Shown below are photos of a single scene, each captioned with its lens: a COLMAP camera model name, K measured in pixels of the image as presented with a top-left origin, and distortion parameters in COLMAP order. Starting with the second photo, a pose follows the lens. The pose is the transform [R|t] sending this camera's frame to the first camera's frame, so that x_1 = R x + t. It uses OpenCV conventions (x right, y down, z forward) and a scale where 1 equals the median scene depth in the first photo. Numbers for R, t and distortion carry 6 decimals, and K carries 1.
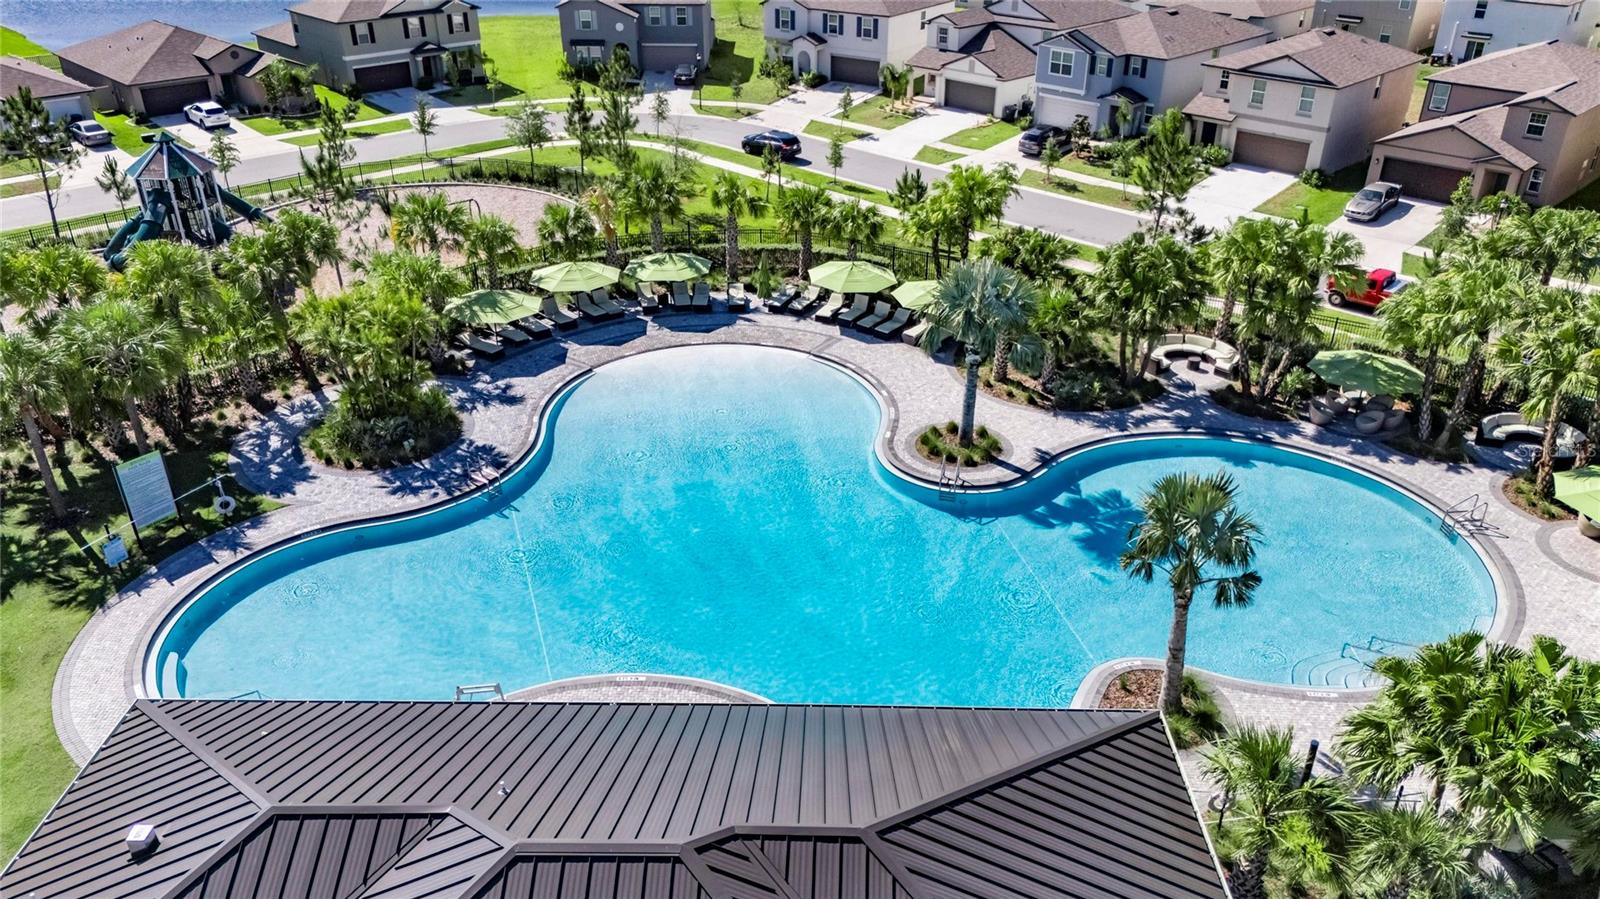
lens RADIAL K [[1170.3, 0, 806.4], [0, 1170.3, 453.8], [0, 0, 1]] dist [0.063981, -0.045516]
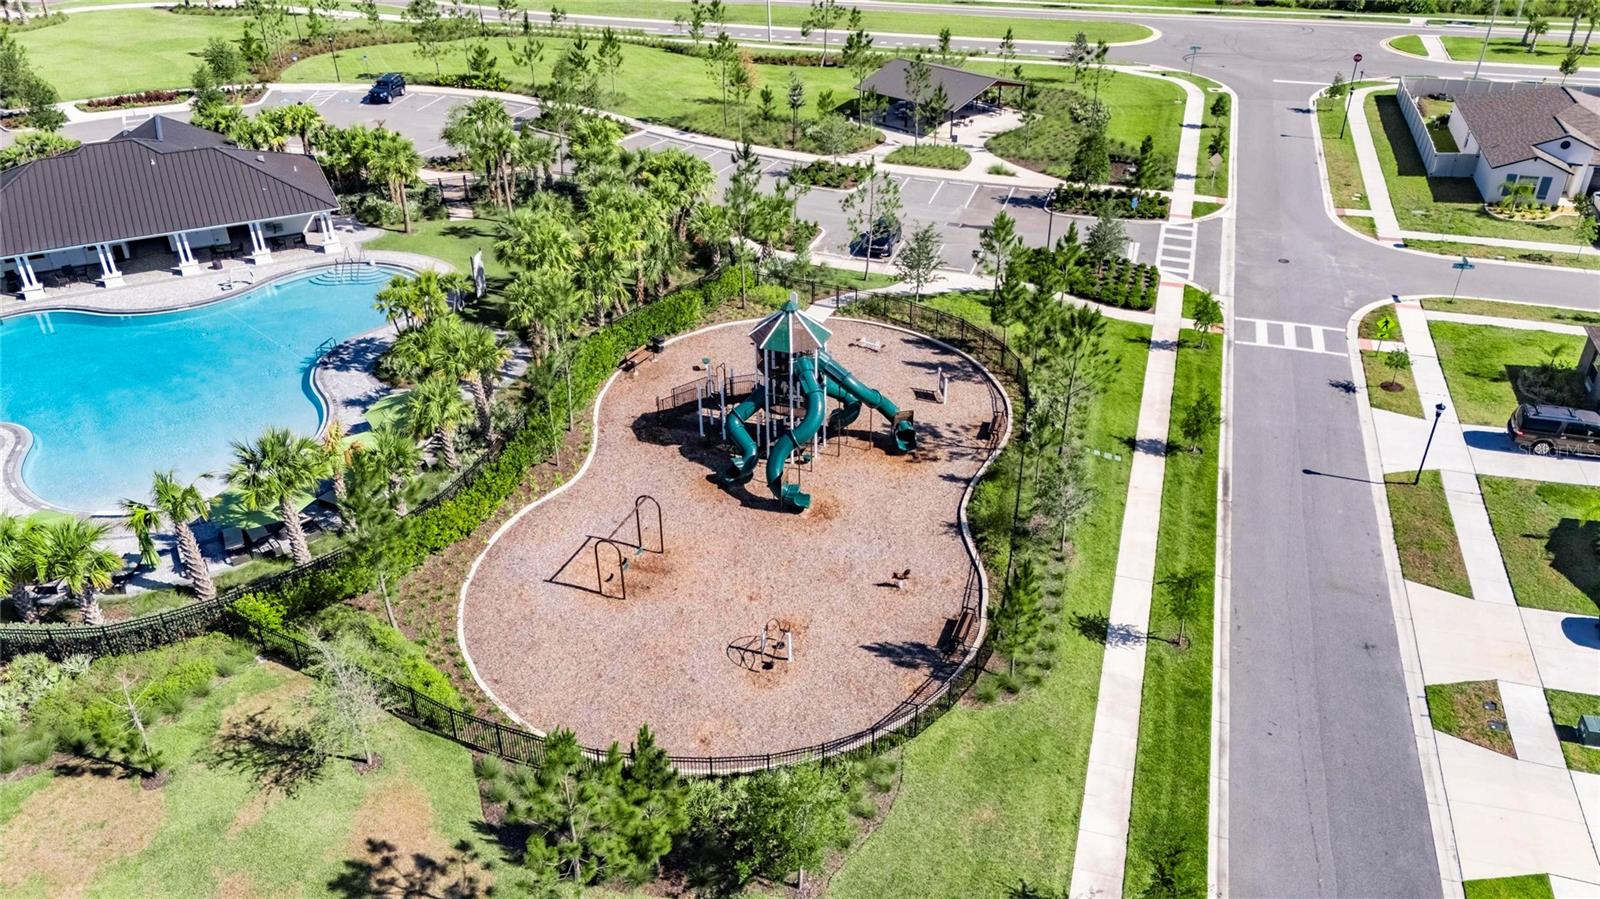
lens RADIAL K [[1170.3, 0, 806.4], [0, 1170.3, 453.8], [0, 0, 1]] dist [0.063981, -0.045516]
pose [[-0.884059, 0.241472, -0.400163, -0.132842], [-0.226667, 0.527246, 0.818922, -1.018391], [0.408732, 0.814679, -0.411383, 1.529783]]
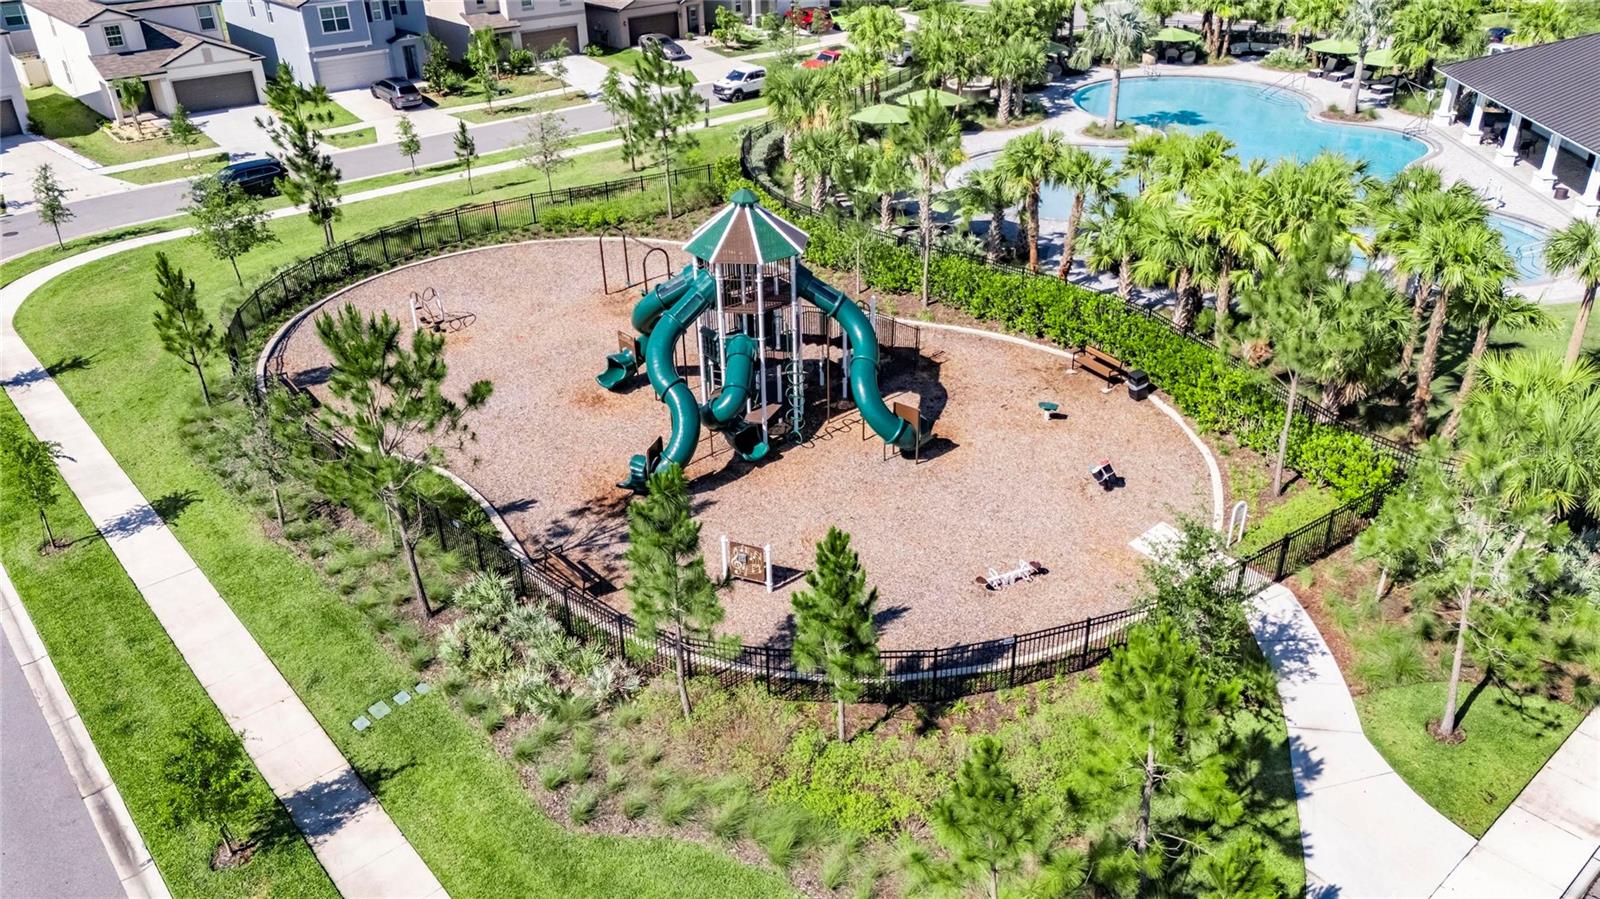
lens RADIAL K [[1188.0, 0, 800.0], [0, 1188.0, 449.5], [0, 0, 1]] dist [0.069833, -0.062184]
pose [[0.068272, -0.481246, 0.873923, -1.186849], [0.494690, 0.777028, 0.389242, -0.401398], [-0.866384, 0.405747, 0.291116, 0.852243]]
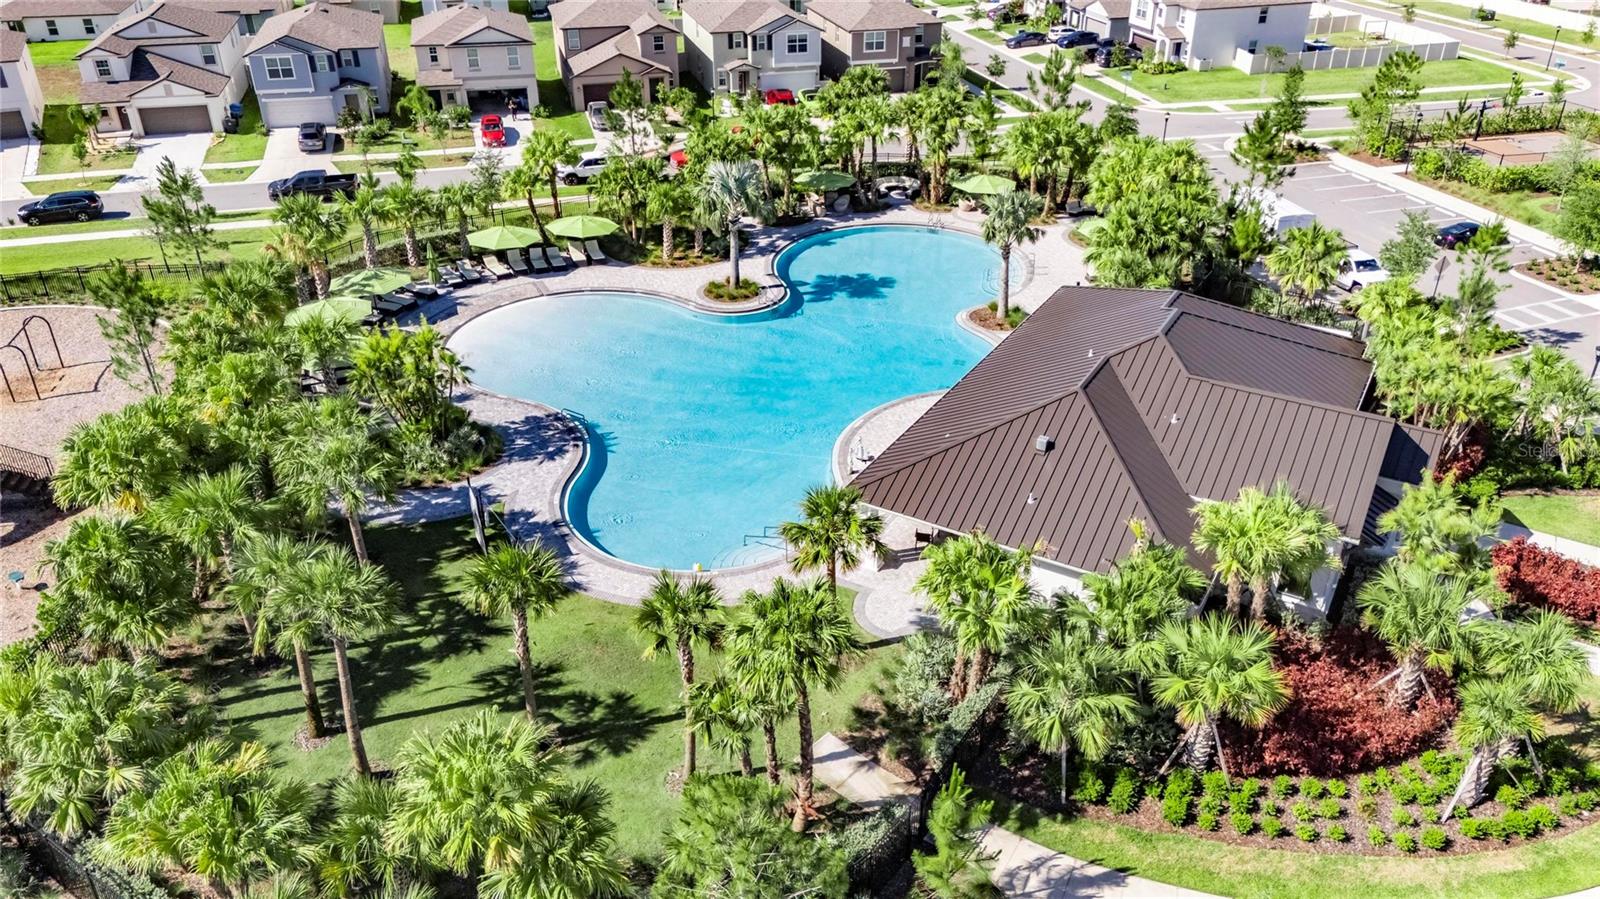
lens RADIAL K [[1192.2, 0, 800.0], [0, 1192.2, 449.5], [0, 0, 1]] dist [0.036617, -0.007389]
pose [[0.493193, -0.426996, 0.757915, -0.850264], [0.420028, 0.879846, 0.222368, -0.103938], [-0.761799, 0.208675, 0.613284, 0.038630]]
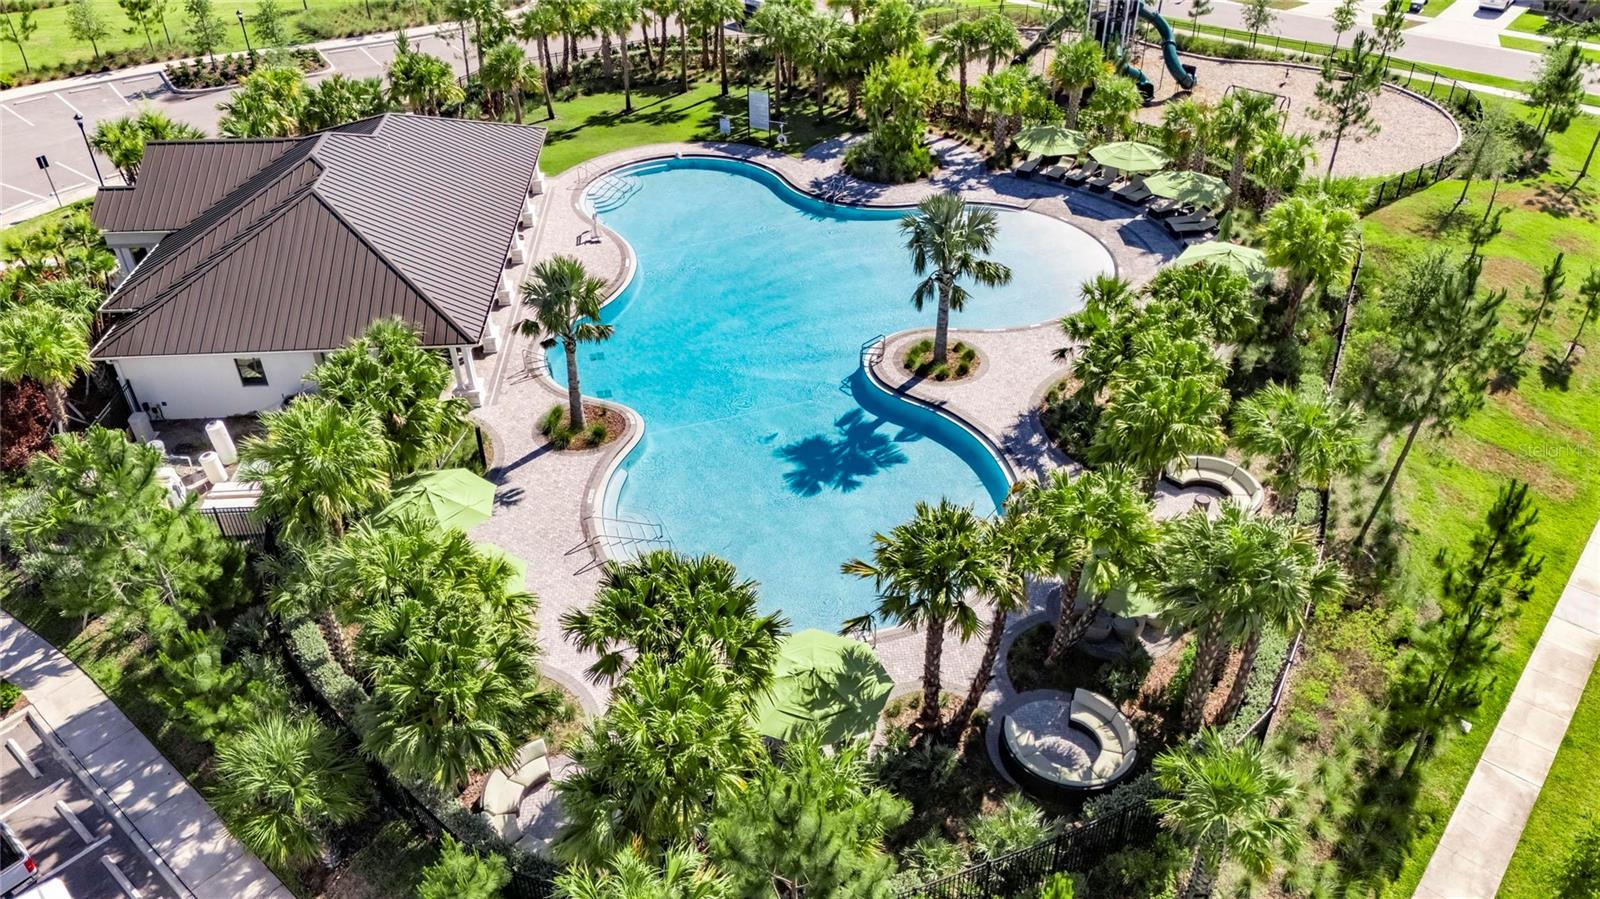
lens RADIAL K [[1170.3, 0, 806.4], [0, 1170.3, 453.8], [0, 0, 1]] dist [0.063981, -0.045516]
pose [[0.083473, 0.569934, -0.817439, 0.864659], [-0.472037, 0.745047, 0.471259, -0.323138], [0.877618, 0.346524, 0.331222, 0.442113]]
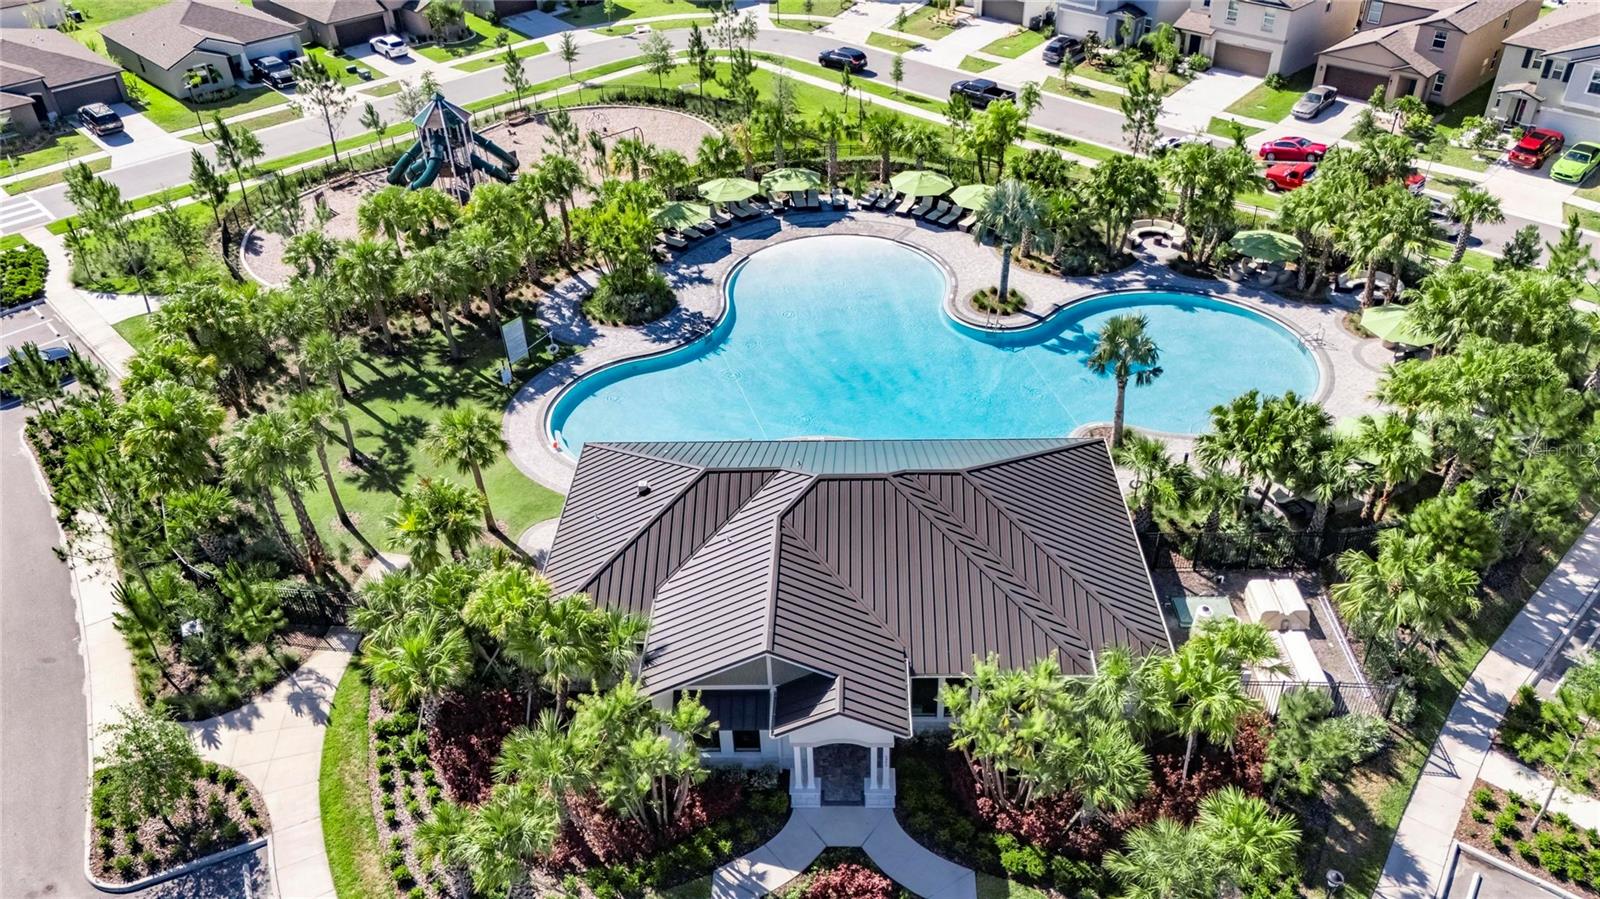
lens RADIAL K [[1170.3, 0, 806.4], [0, 1170.3, 453.8], [0, 0, 1]] dist [0.063981, -0.045516]
pose [[0.999375, -0.021322, -0.028201, -0.067001], [0.024601, 0.992278, 0.121569, -0.002078], [0.025391, -0.122187, 0.992182, -0.458187]]
